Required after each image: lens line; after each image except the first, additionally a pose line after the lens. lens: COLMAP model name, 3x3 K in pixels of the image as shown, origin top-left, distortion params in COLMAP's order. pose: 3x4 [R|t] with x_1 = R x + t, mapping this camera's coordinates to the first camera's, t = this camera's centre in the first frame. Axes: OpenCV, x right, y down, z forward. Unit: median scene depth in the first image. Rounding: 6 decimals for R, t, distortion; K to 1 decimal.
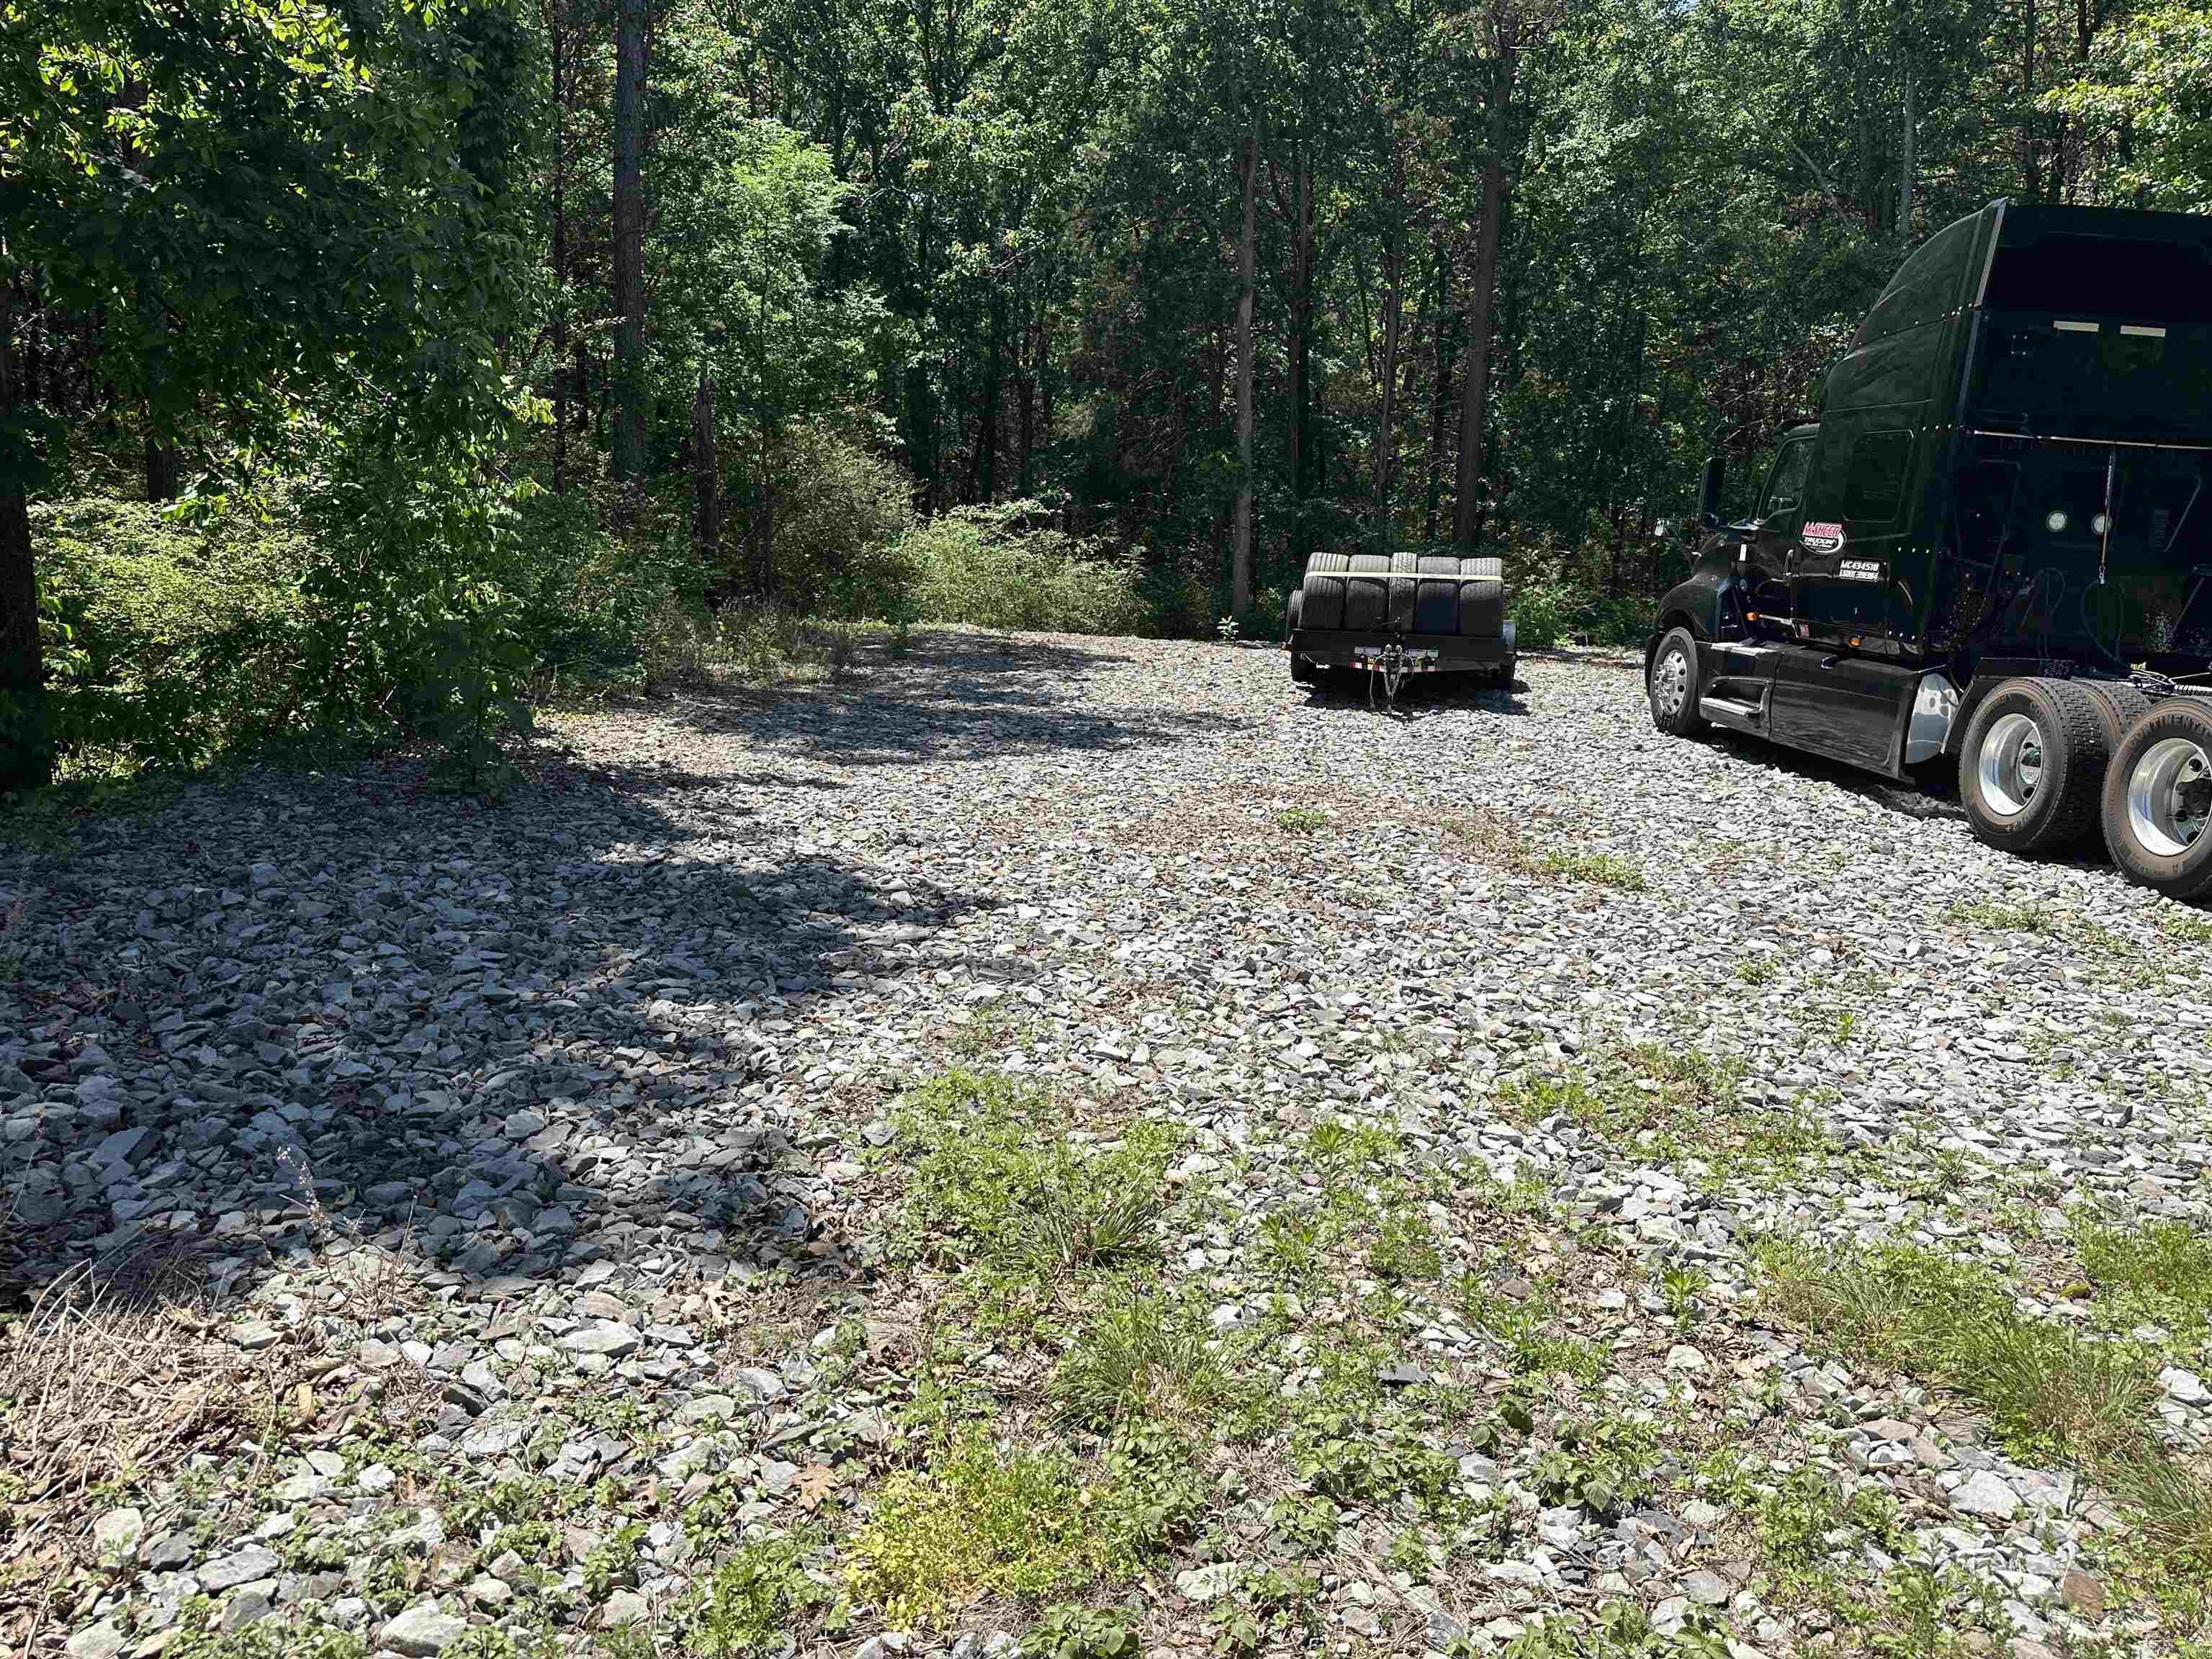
lens RADIAL K [[1551.7, 0, 1102.8], [0, 1551.7, 836.9], [0, 0, 1]] dist [0.013739, -0.009881]
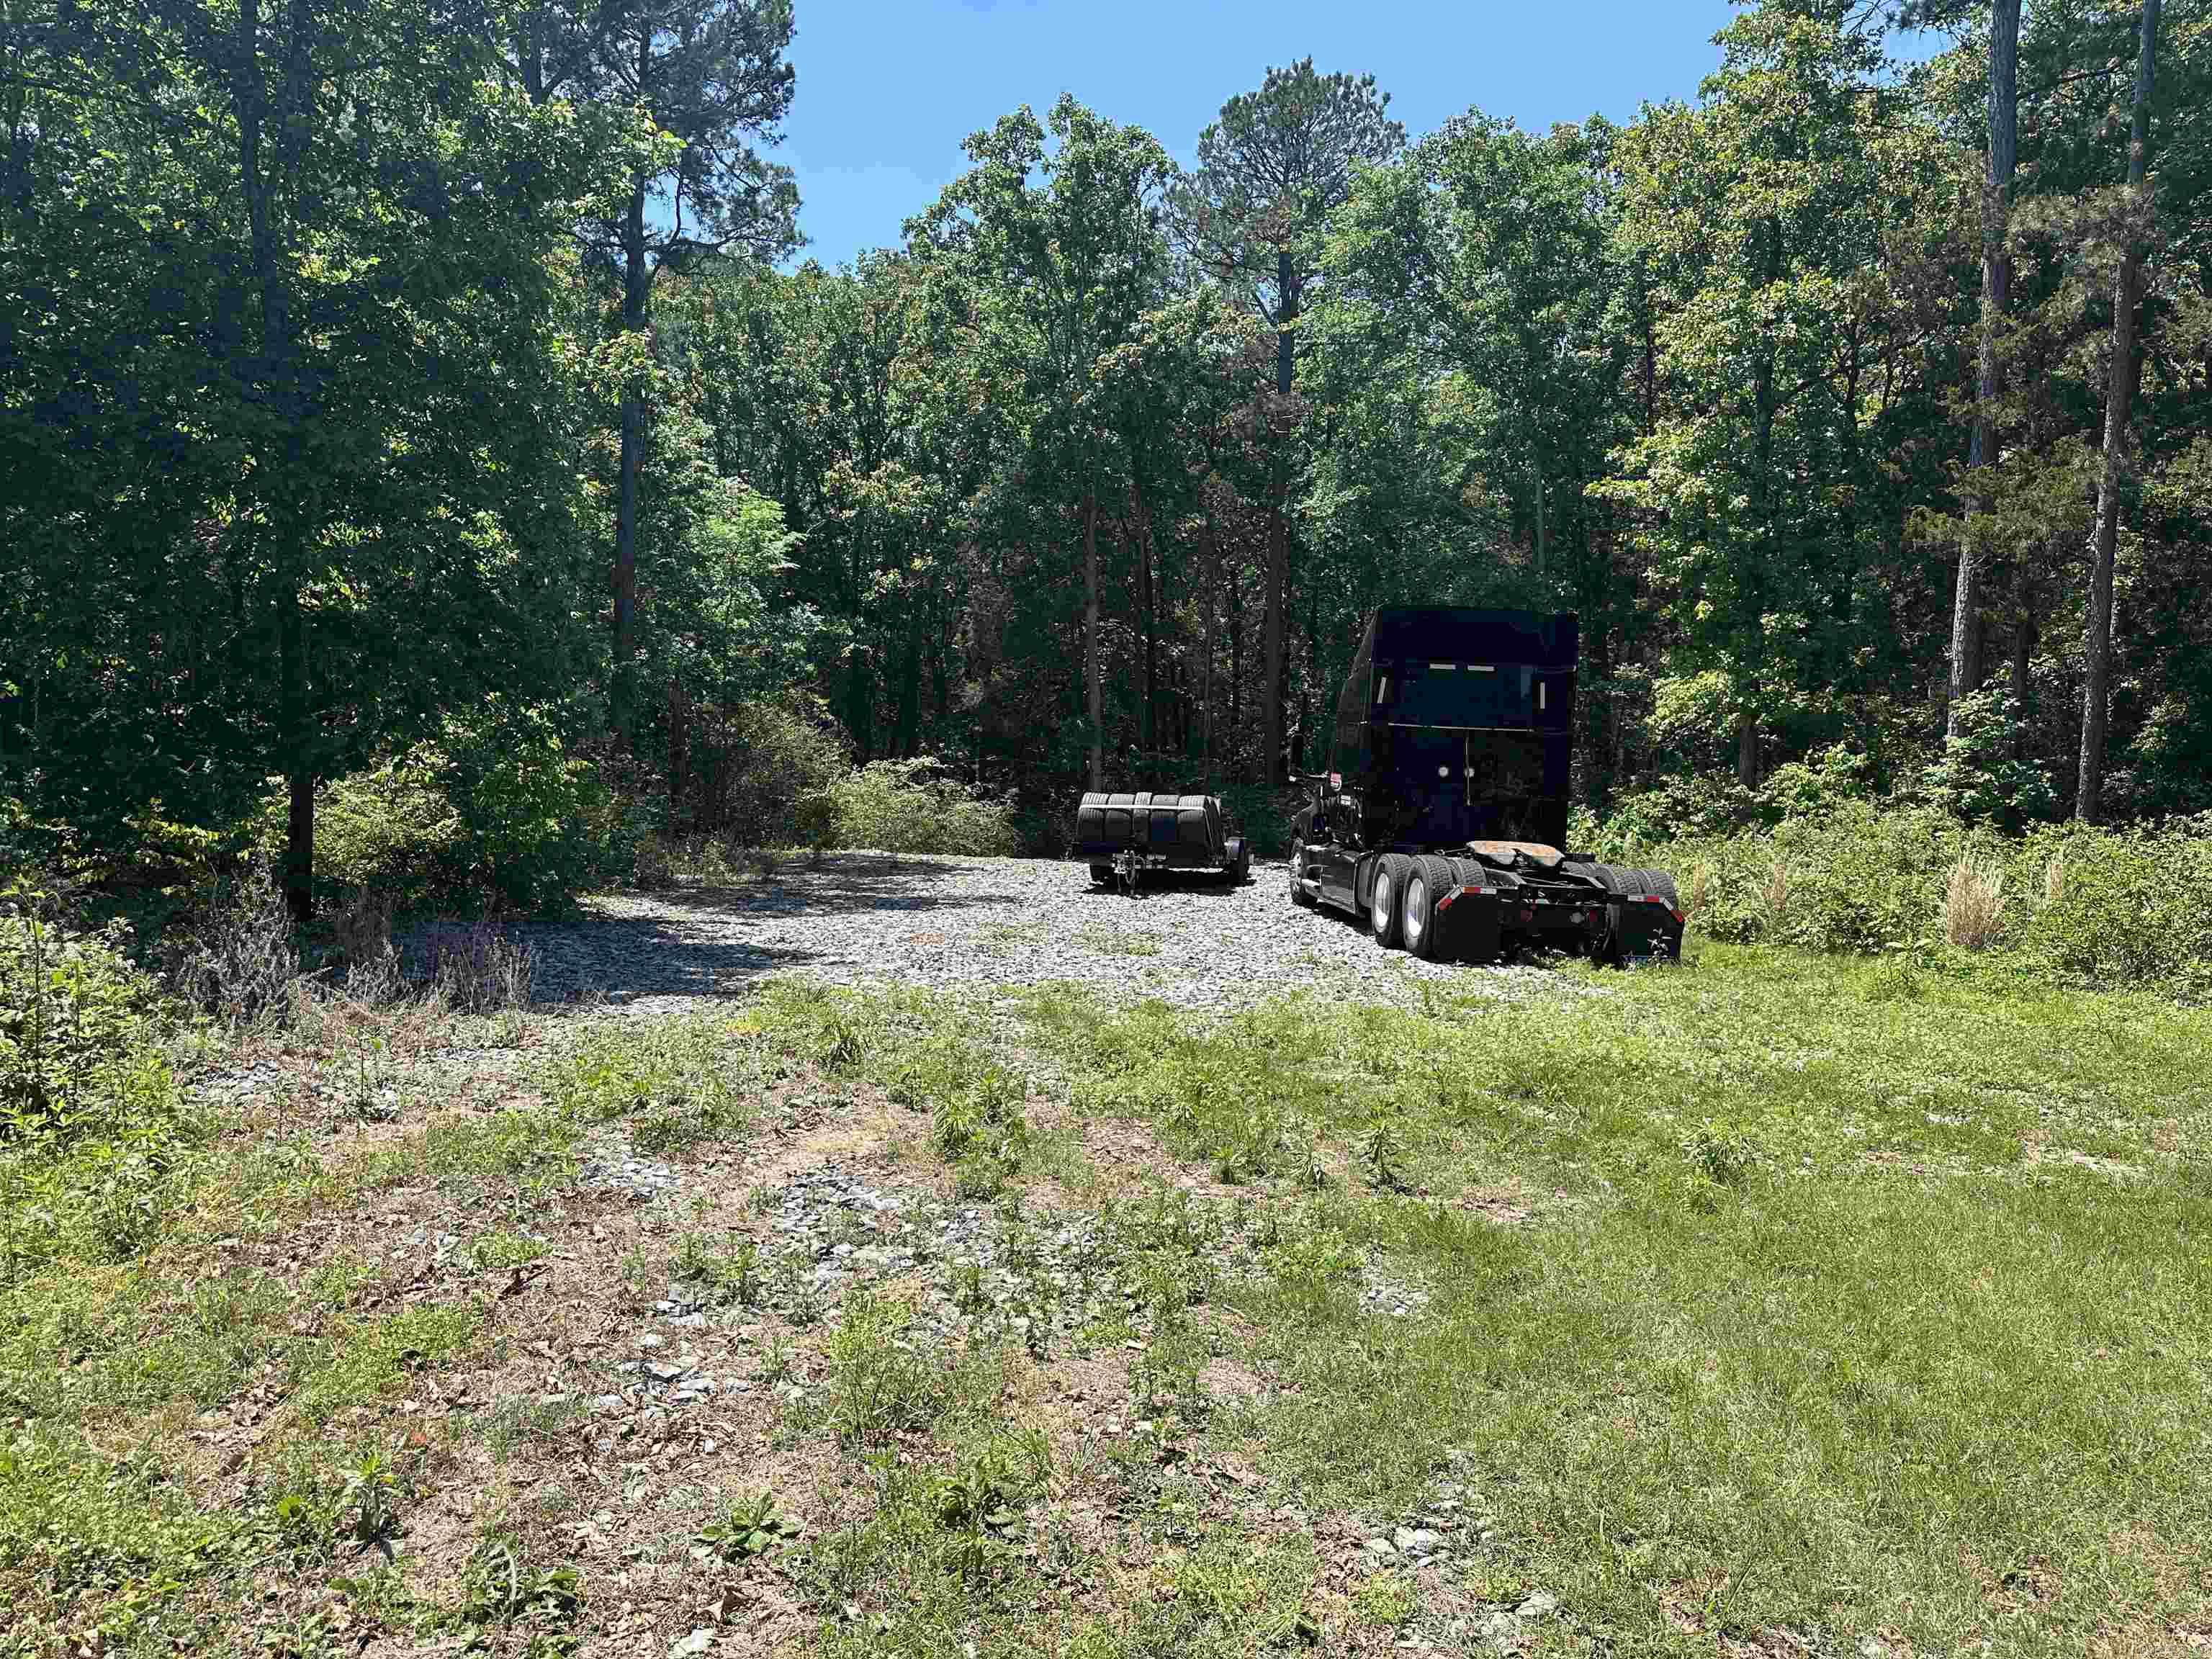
lens RADIAL K [[1551.7, 0, 1111.2], [0, 1551.7, 824.2], [0, 0, 1]] dist [0.013739, -0.009881]
pose [[0.999563, -0.014929, 0.025516, 0.085340], [0.018830, 0.986901, -0.160225, 0.063451], [-0.022790, 0.160636, 0.986751, -0.346137]]
